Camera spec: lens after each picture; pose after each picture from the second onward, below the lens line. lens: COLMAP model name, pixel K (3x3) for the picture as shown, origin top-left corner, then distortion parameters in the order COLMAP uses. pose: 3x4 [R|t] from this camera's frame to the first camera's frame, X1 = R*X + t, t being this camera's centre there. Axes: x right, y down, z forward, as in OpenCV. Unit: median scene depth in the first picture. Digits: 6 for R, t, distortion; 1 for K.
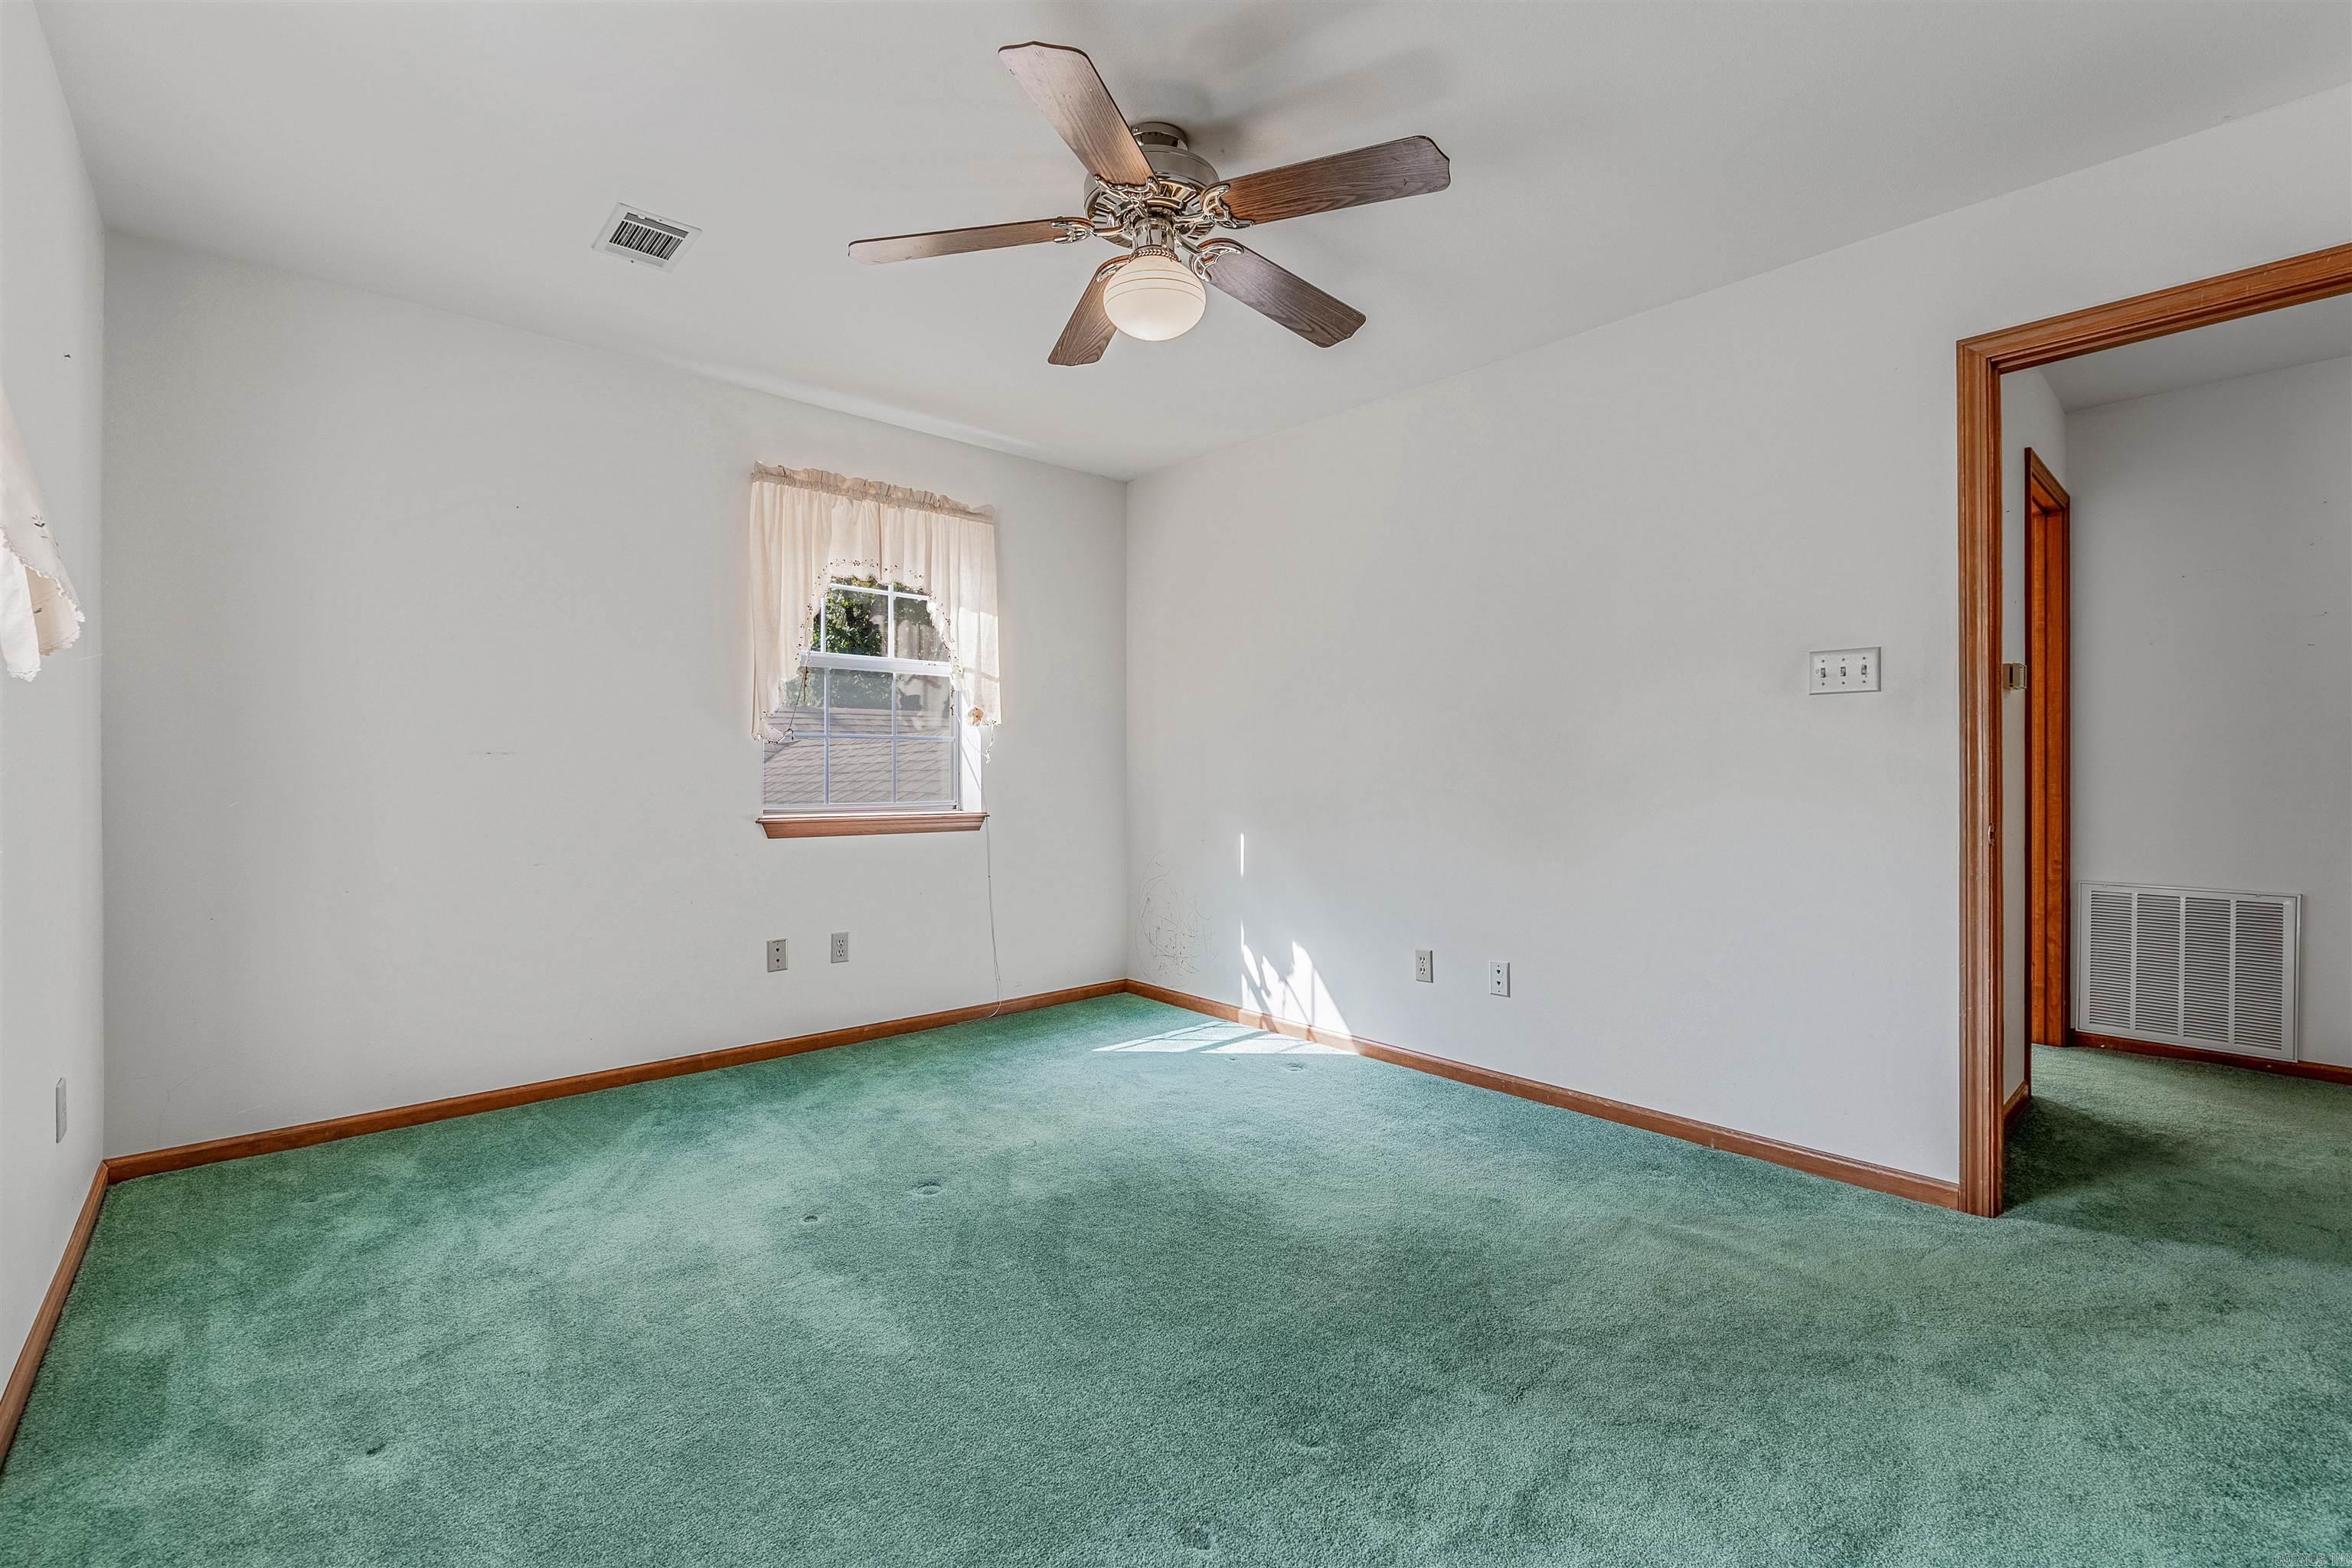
lens RADIAL K [[1008.5, 0, 1166.1], [0, 1008.5, 774.3], [0, 0, 1]] dist [-0.000868, -0.000934]
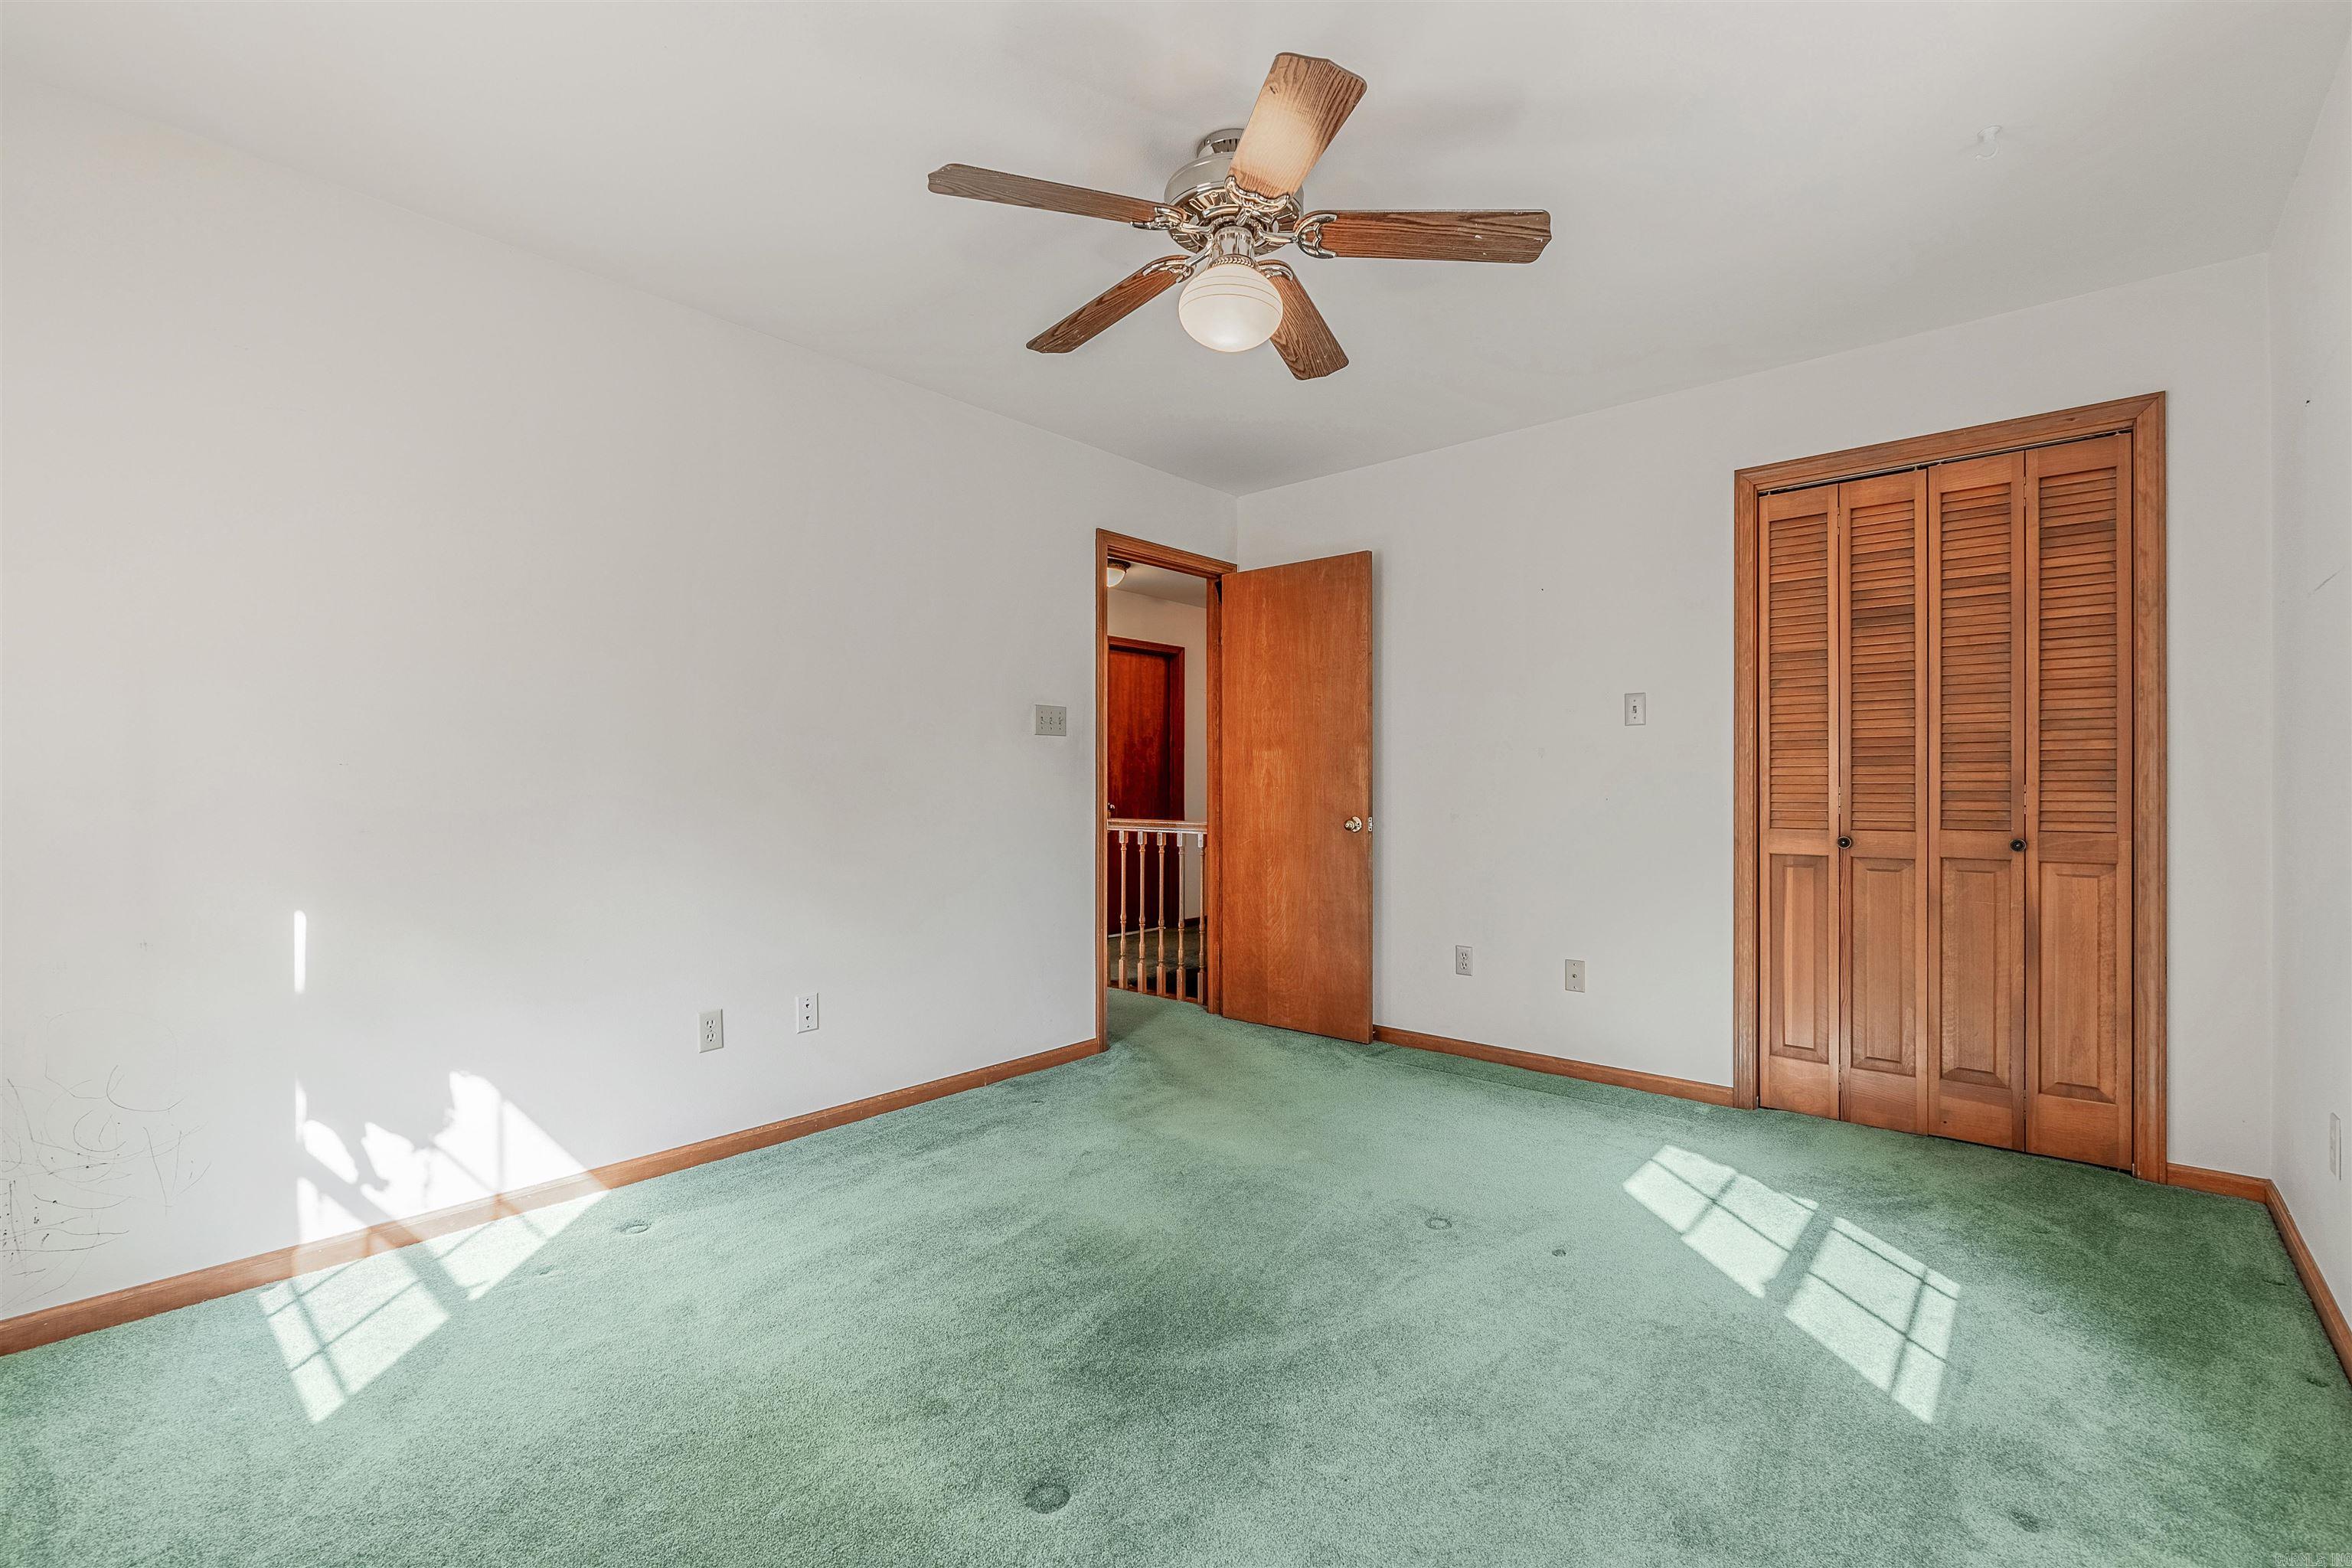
lens RADIAL K [[1008.5, 0, 1165.6], [0, 1008.5, 790.4], [0, 0, 1]] dist [-0.000868, -0.000934]
pose [[-0.119950, 0.007746, 0.992750, -0.538568], [0.011891, 0.999909, -0.006365, 0.005989], [-0.992709, 0.011041, -0.120031, 0.661552]]
